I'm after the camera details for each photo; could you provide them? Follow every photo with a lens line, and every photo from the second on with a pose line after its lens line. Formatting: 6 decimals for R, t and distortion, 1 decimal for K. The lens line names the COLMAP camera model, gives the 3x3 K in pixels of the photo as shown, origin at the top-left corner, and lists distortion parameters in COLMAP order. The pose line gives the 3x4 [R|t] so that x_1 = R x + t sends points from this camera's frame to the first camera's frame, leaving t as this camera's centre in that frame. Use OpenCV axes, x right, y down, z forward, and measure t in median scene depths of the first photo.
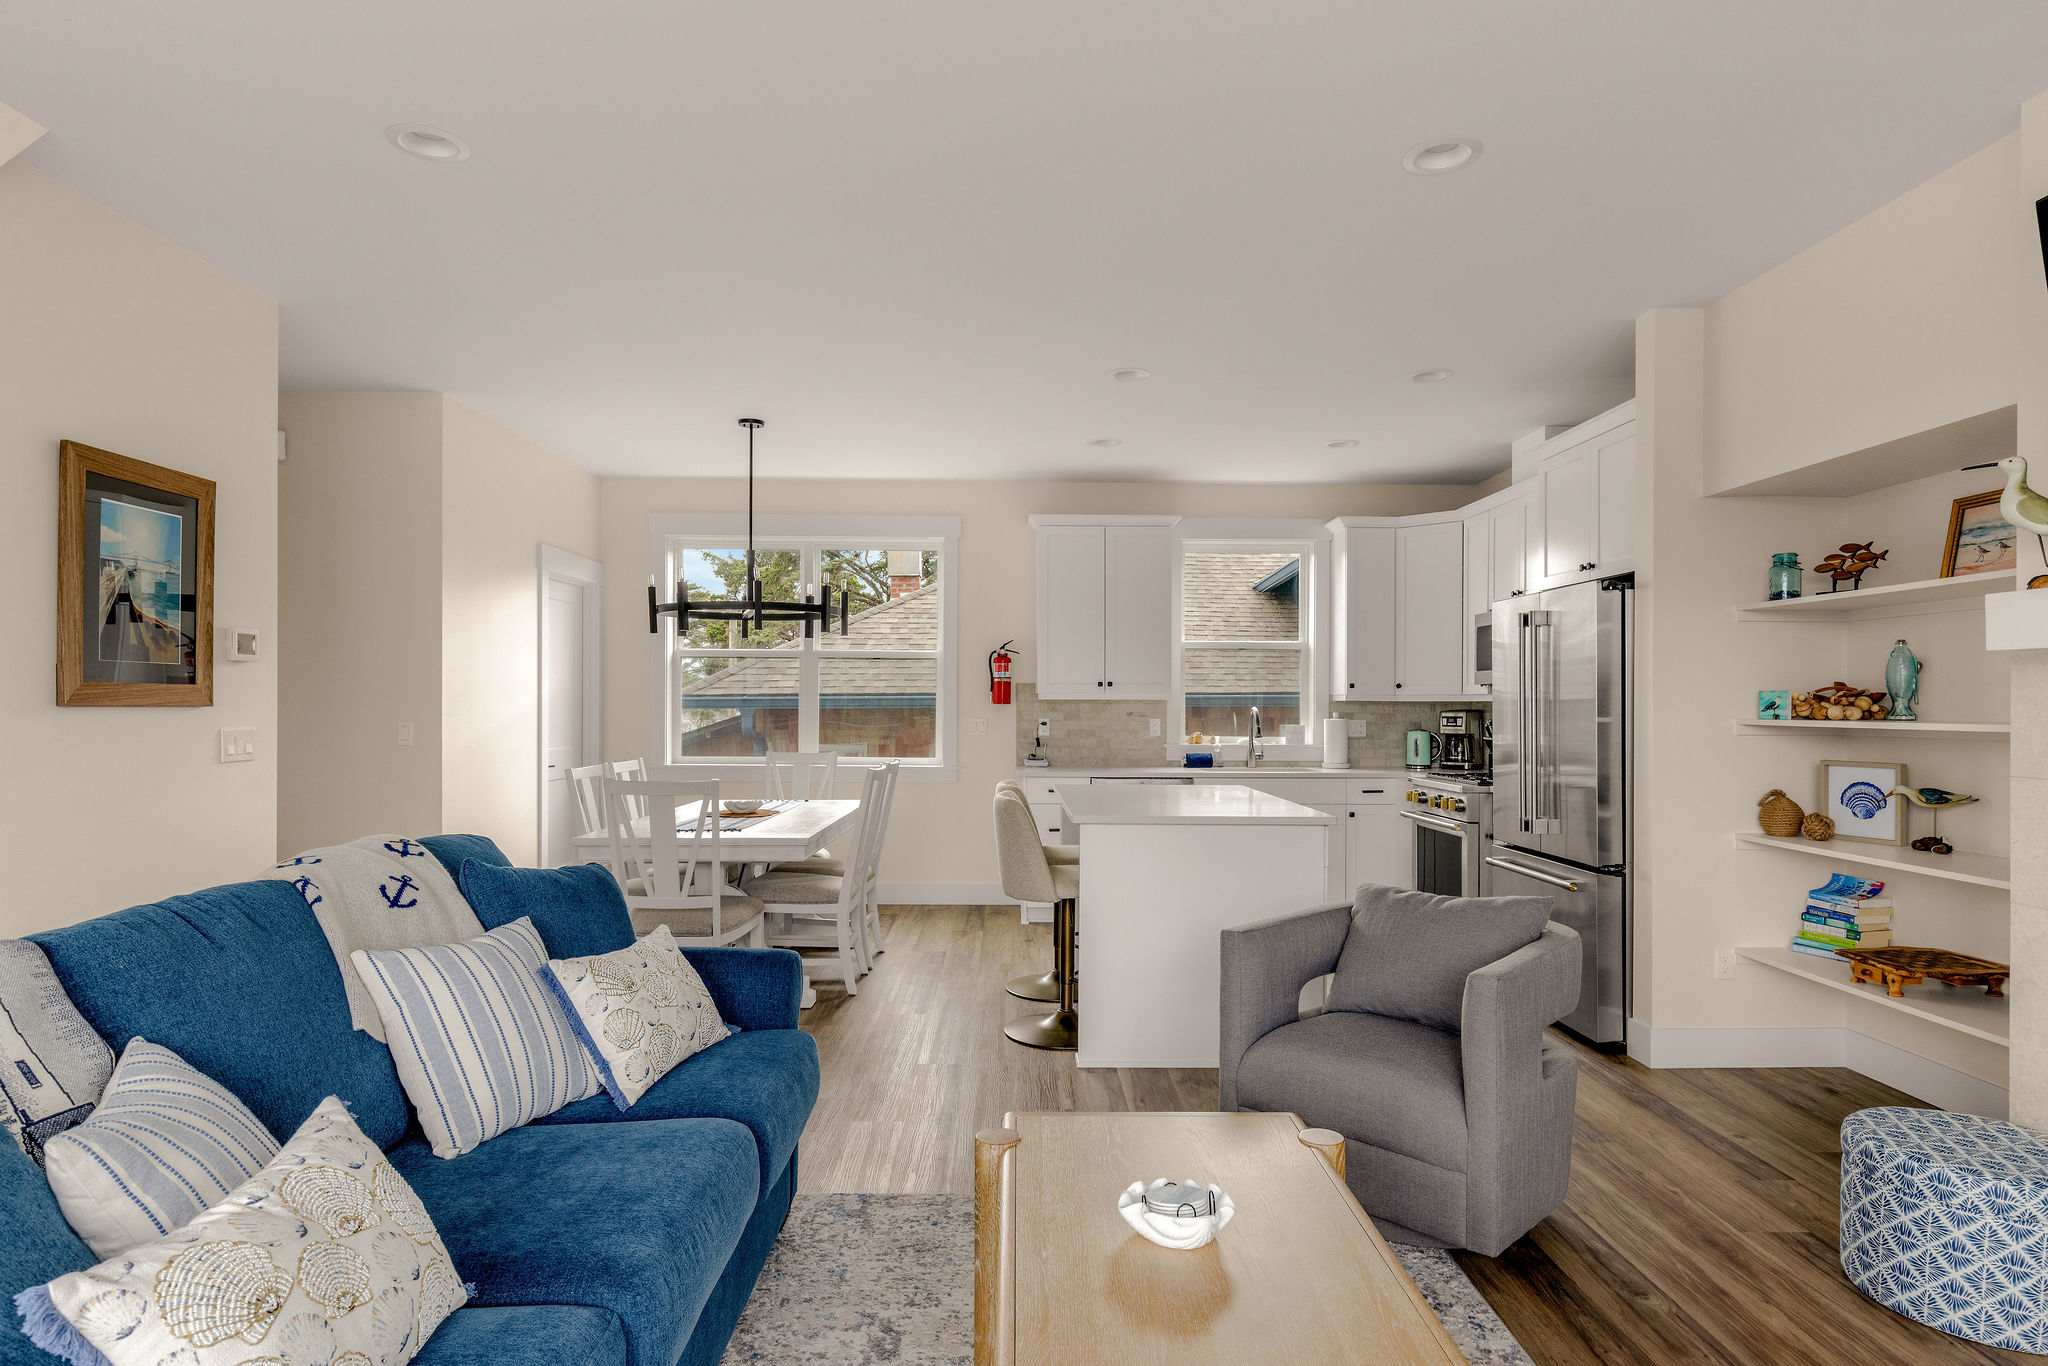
lens RADIAL K [[1127.0, 0, 1030.9], [0, 1127.0, 705.3], [0, 0, 1]] dist [0.001112, -0.000348]
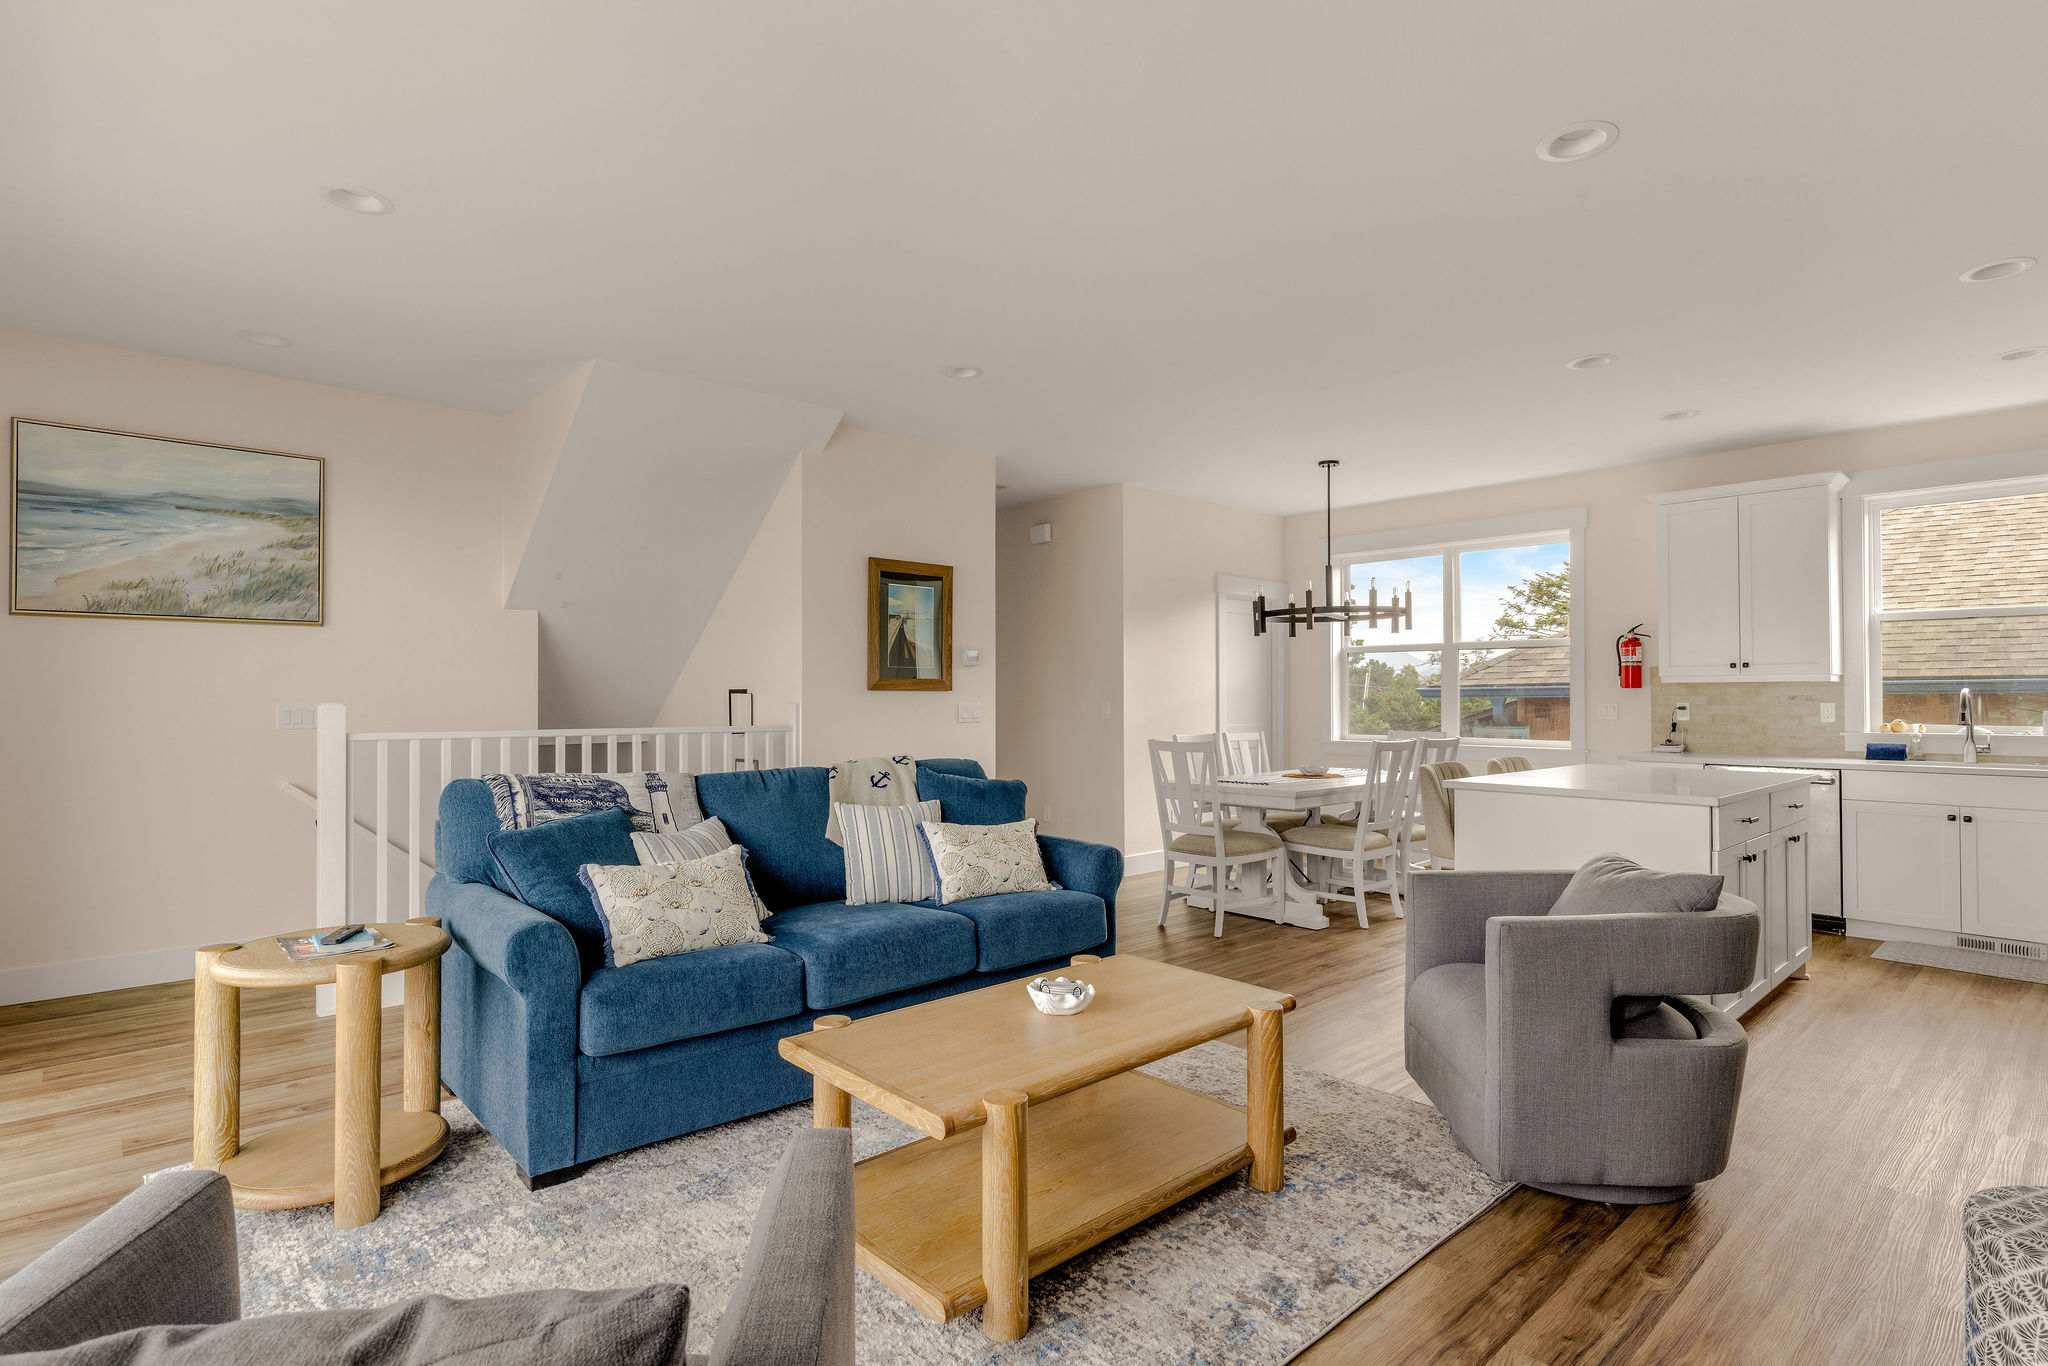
lens RADIAL K [[1014.8, 0, 1029.2], [0, 1014.8, 684.3], [0, 0, 1]] dist [-0.002066, -0.000010]
pose [[0.666420, -0.014329, -0.745439, 0.496186], [0.002392, 0.999851, -0.017081, 0.016076], [0.745573, 0.009600, 0.666355, 0.008378]]
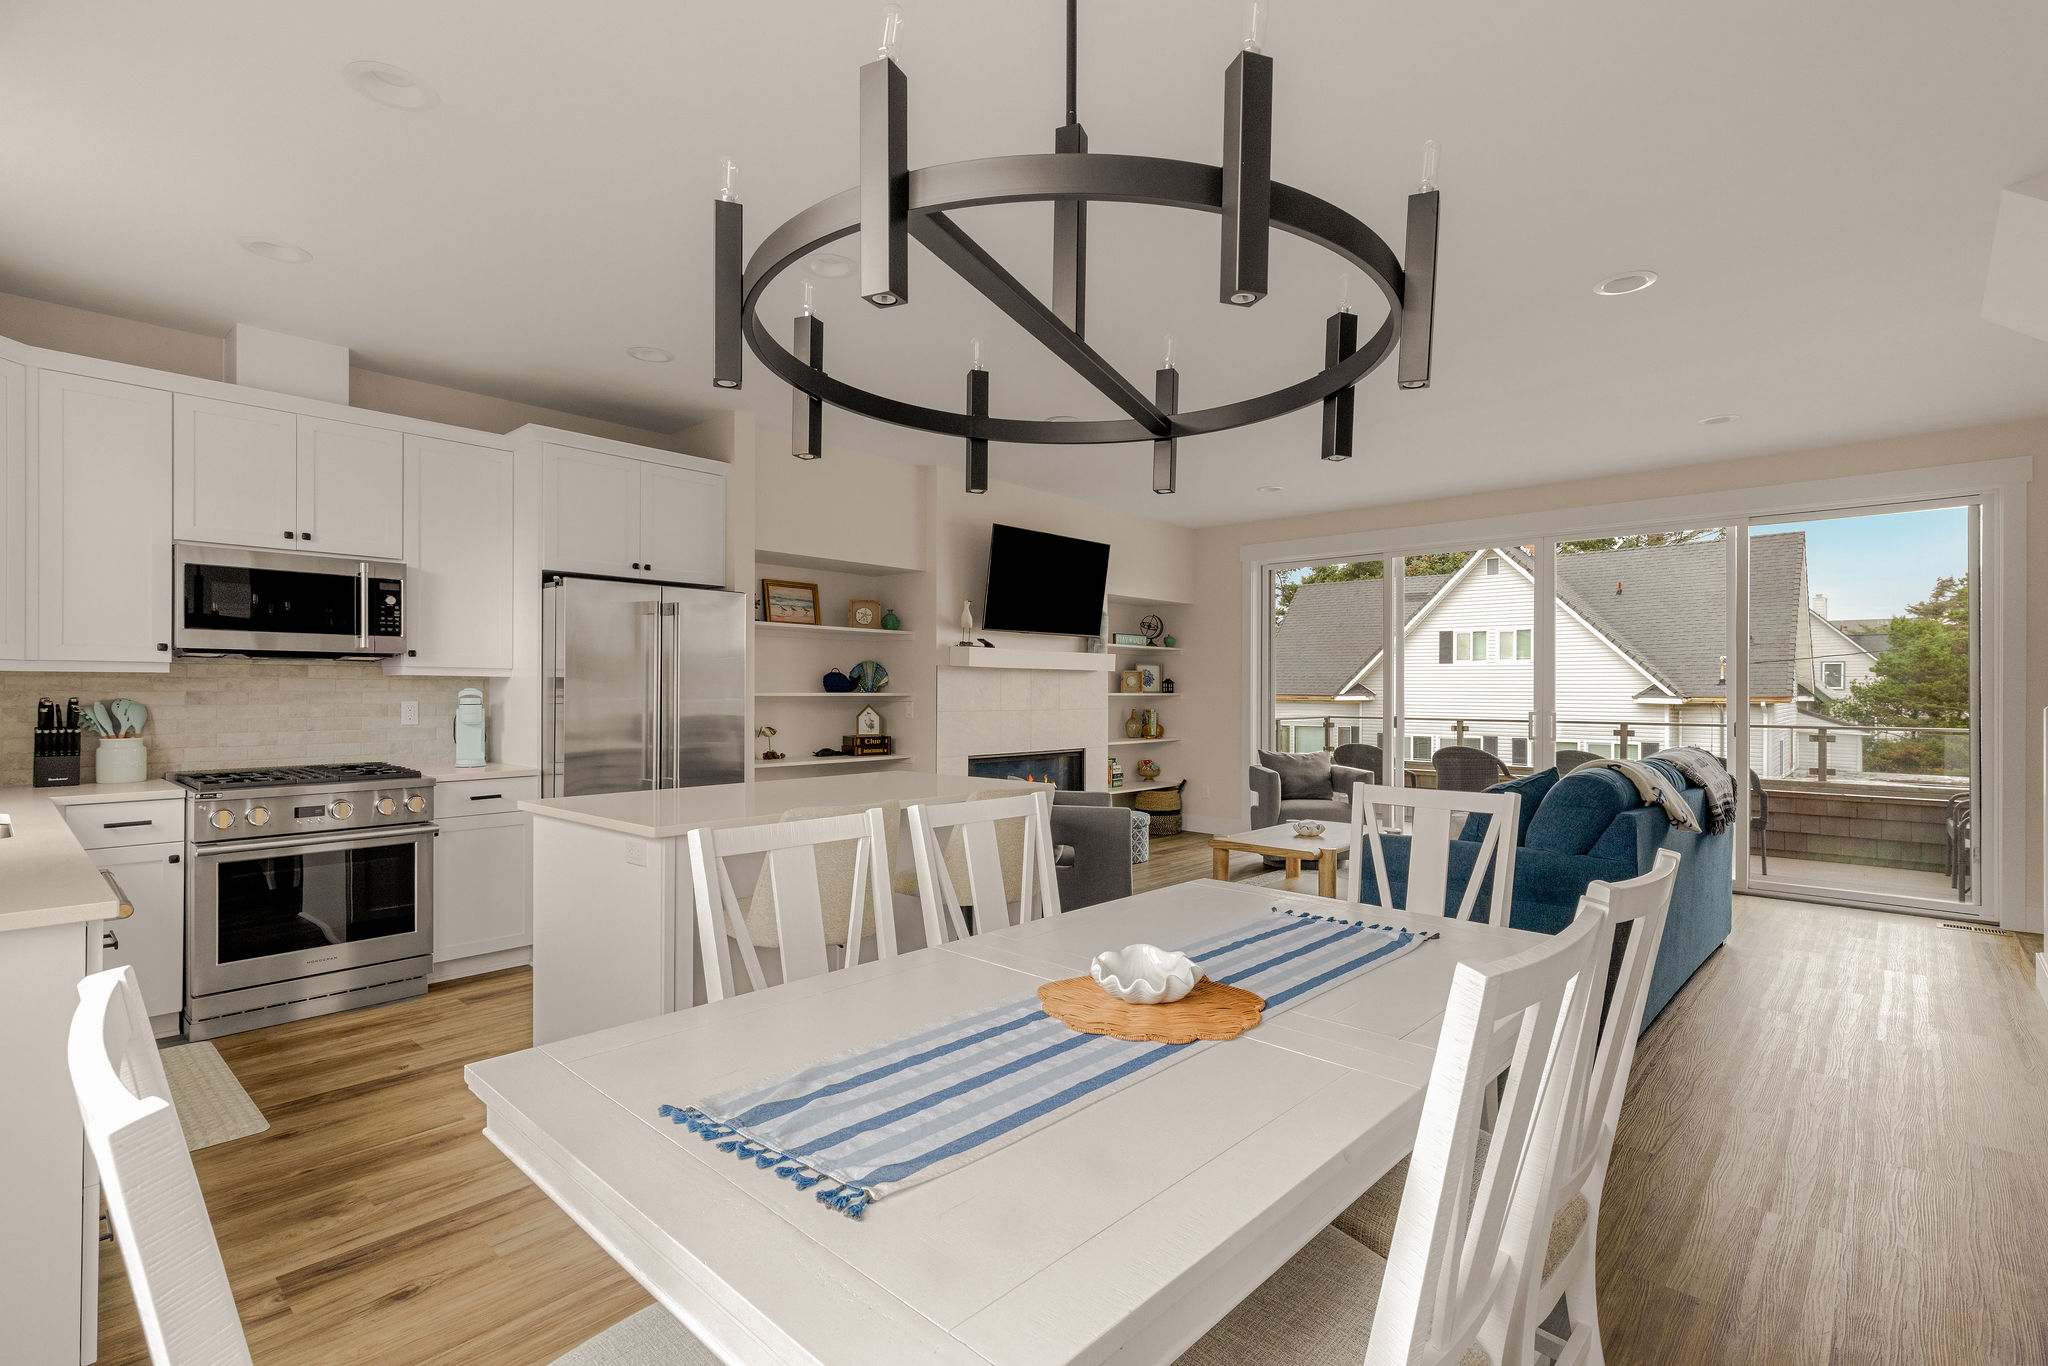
lens RADIAL K [[953.3, 0, 1028.6], [0, 953.3, 684.7], [0, 0, 1]] dist [0.007742, -0.000236]
pose [[-0.726217, -0.003190, 0.687458, -0.559166], [-0.006864, 0.999973, -0.002612, 0.002160], [-0.687431, -0.006616, -0.726220, 1.614312]]
